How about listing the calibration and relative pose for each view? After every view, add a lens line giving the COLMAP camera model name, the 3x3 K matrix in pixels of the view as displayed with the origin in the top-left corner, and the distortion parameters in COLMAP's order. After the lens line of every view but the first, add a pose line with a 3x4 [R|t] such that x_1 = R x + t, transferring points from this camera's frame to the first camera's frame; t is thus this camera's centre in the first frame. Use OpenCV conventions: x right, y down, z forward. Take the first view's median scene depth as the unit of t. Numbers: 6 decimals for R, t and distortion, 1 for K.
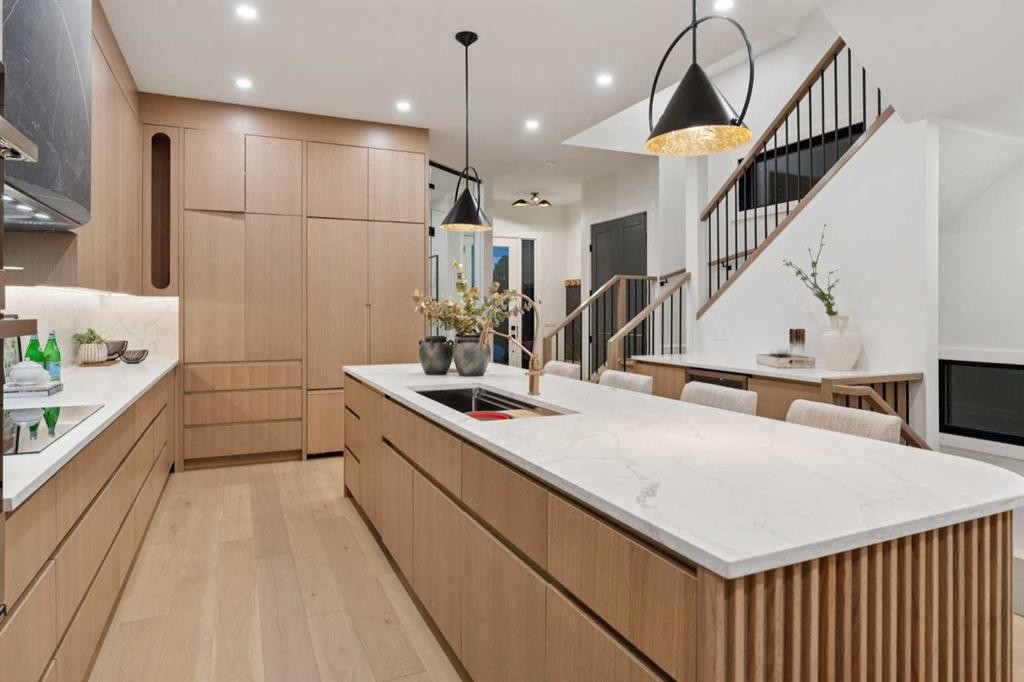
lens RADIAL K [[596.4, 0, 511.0], [0, 596.4, 309.0], [0, 0, 1]] dist [0.002130, 0.000395]
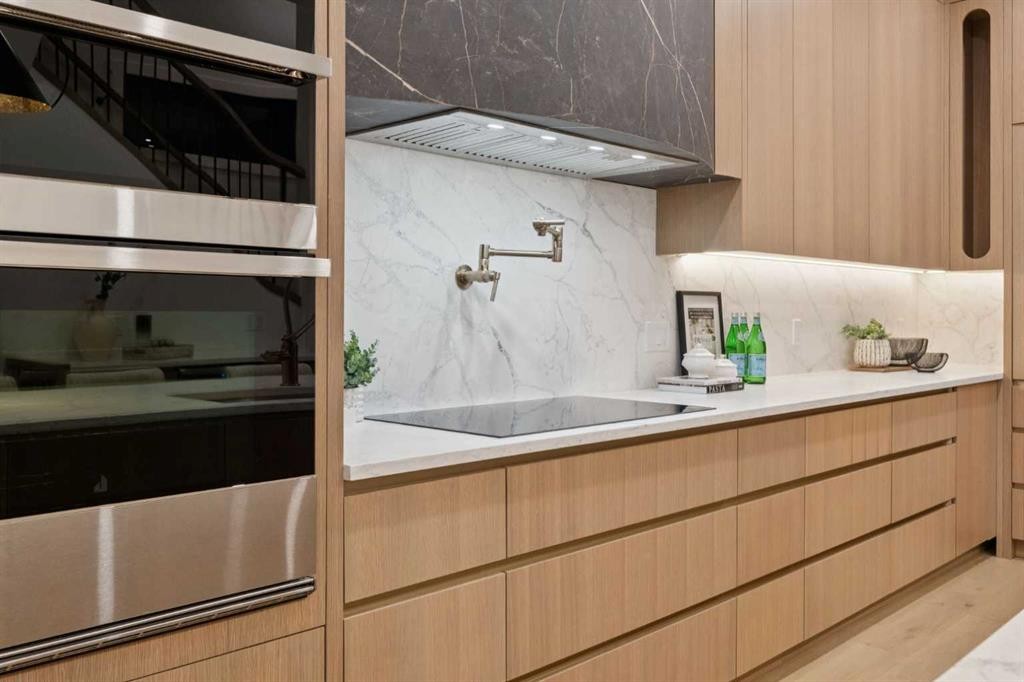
lens RADIAL K [[912.0, 0, 511.8], [0, 912.0, 319.9], [0, 0, 1]] dist [0.008095, 0.008057]
pose [[0.362883, 0.006301, -0.931813, 0.141071], [0.000618, 0.999975, 0.007003, 0.025546], [0.931834, -0.003117, 0.362870, 0.206422]]
